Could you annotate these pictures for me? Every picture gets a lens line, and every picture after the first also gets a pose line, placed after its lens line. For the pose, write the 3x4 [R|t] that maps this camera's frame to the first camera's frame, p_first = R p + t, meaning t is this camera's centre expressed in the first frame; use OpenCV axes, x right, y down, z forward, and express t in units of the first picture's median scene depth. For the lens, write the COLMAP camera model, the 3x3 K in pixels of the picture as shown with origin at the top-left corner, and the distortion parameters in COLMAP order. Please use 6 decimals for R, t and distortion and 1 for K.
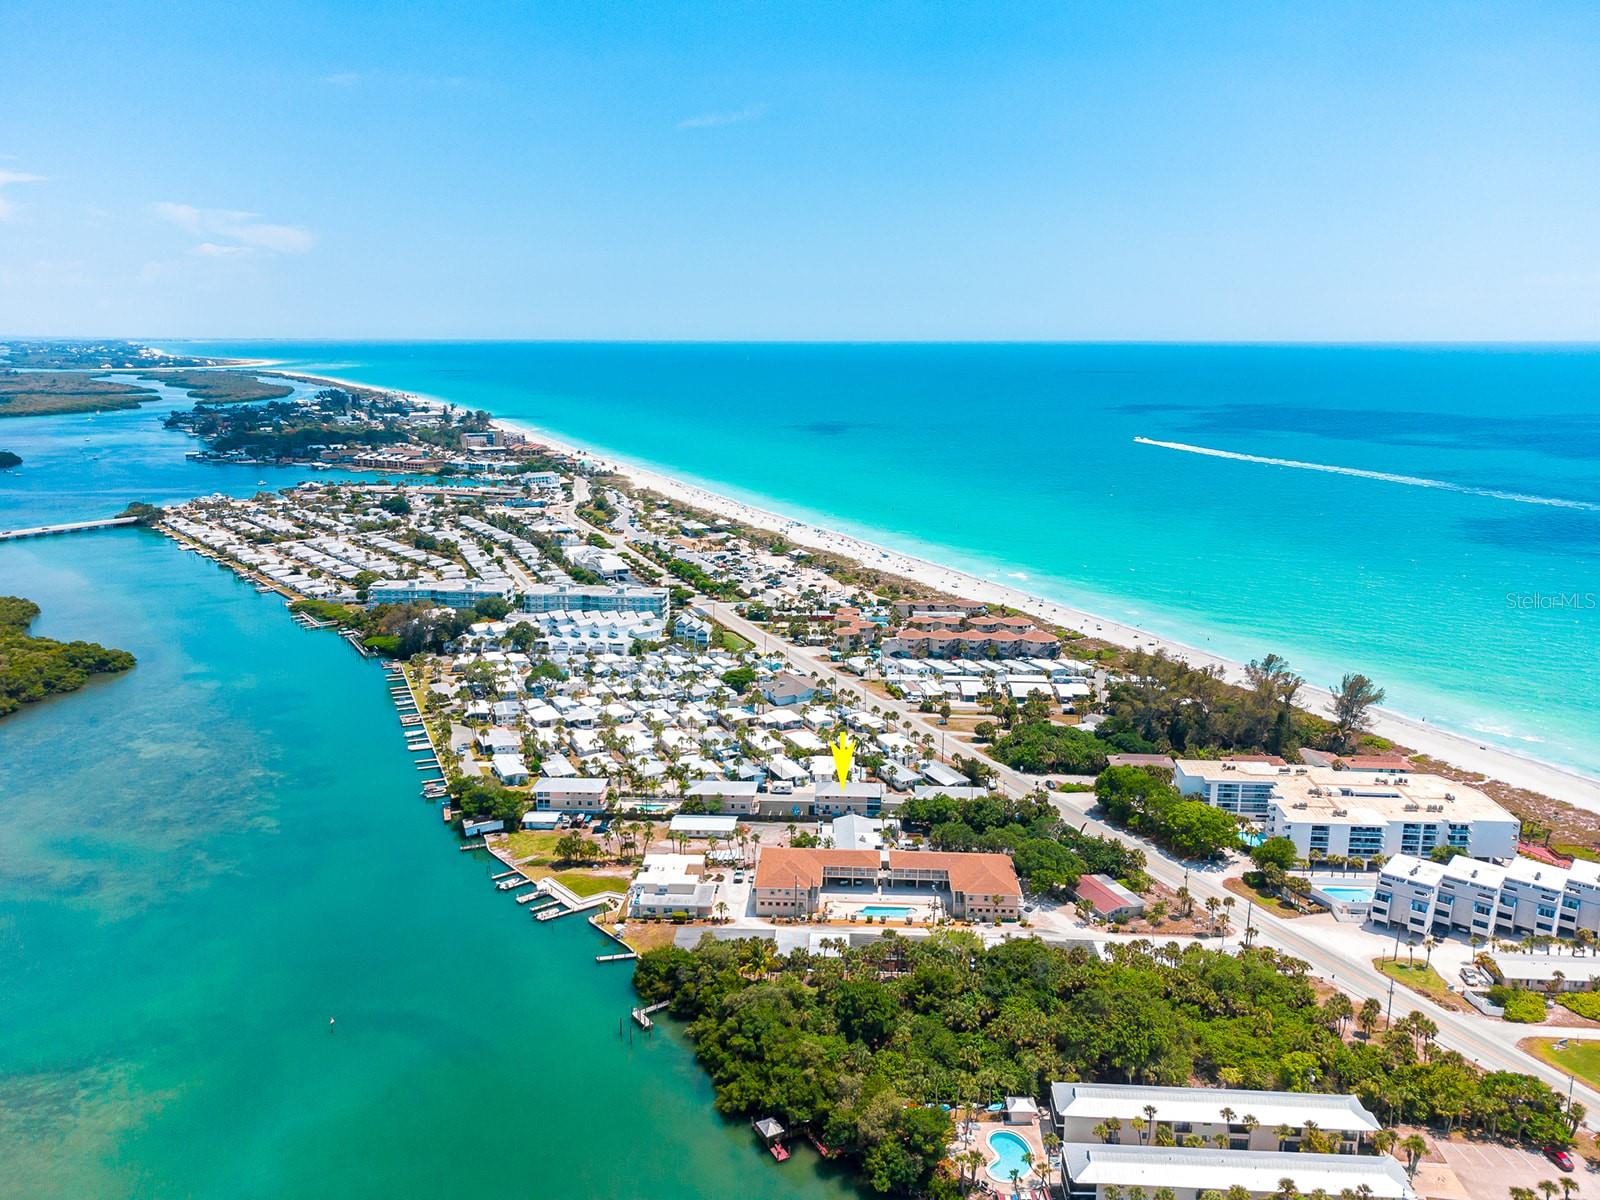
lens RADIAL K [[1115.6, 0, 799.0], [0, 1115.6, 598.9], [0, 0, 1]] dist [0.015754, 0.000902]
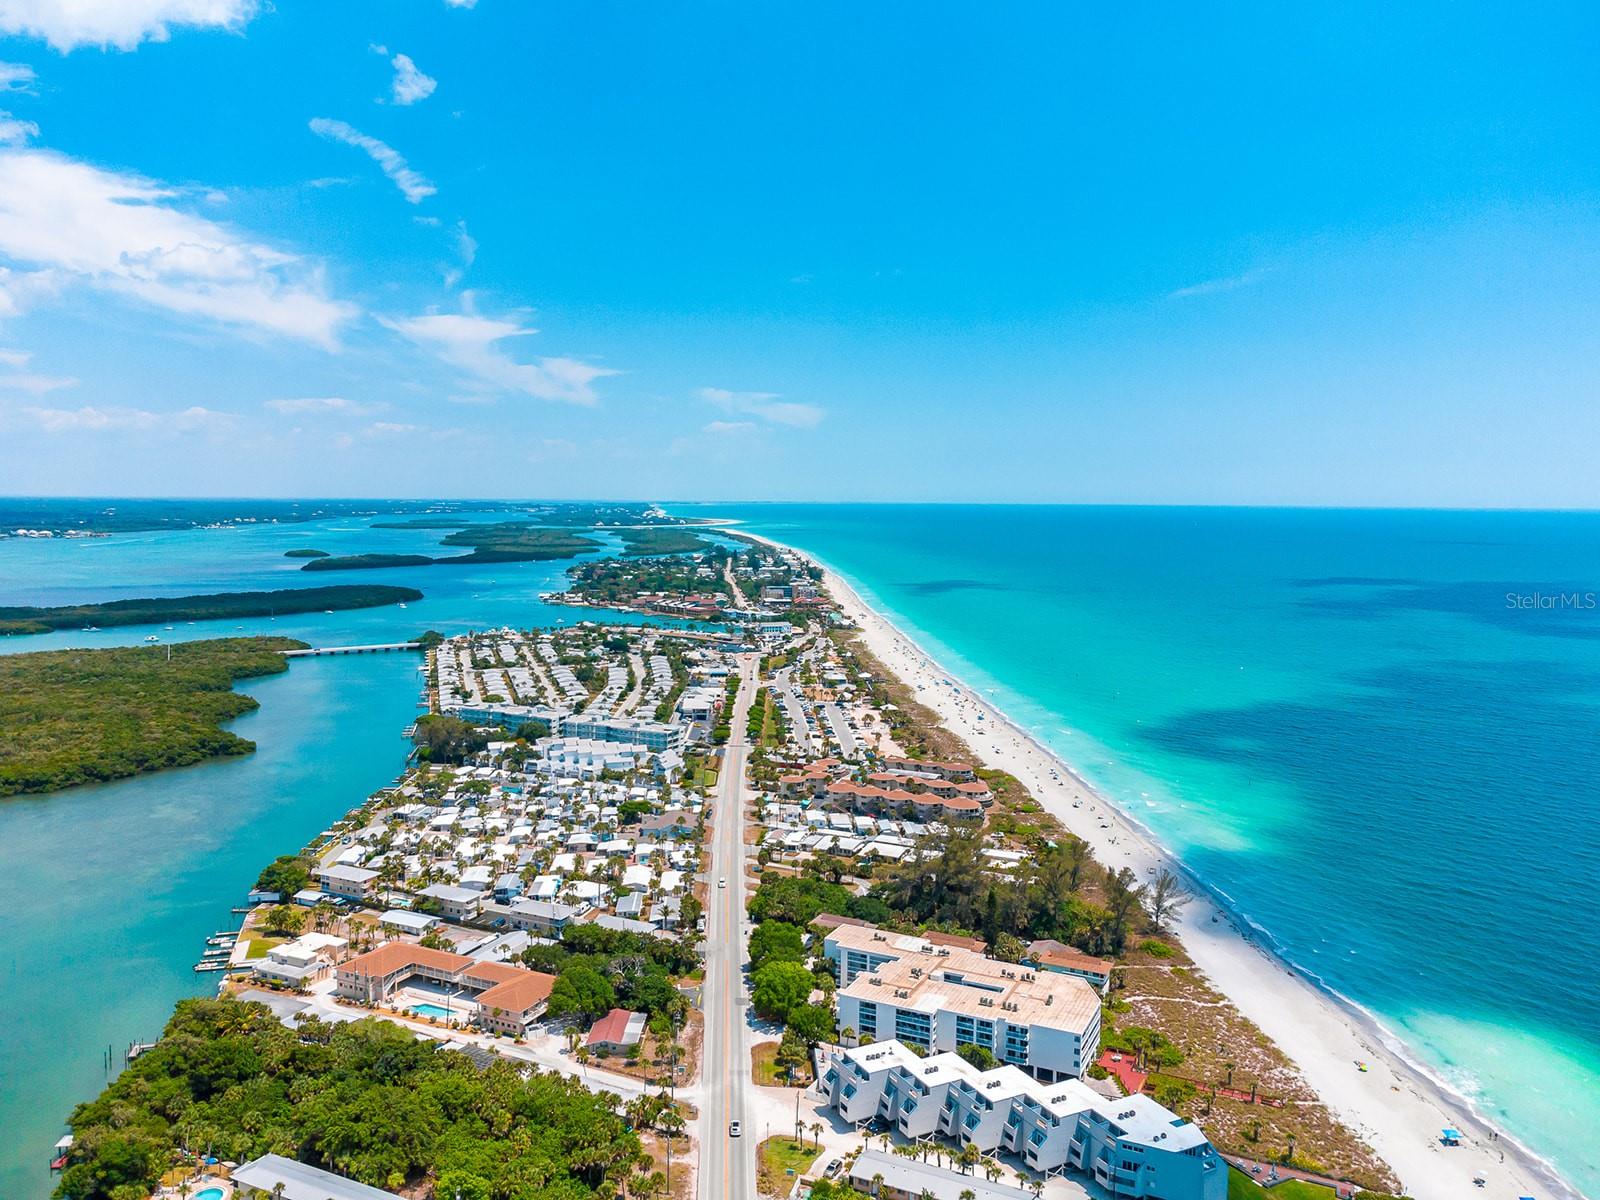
lens RADIAL K [[1115.6, 0, 796.7], [0, 1115.6, 598.5], [0, 0, 1]] dist [0.015754, 0.000902]
pose [[0.931945, 0.037629, -0.360642, 0.658412], [-0.088468, 0.988140, -0.125512, -0.011201], [0.351642, 0.148875, 0.924221, 0.041840]]
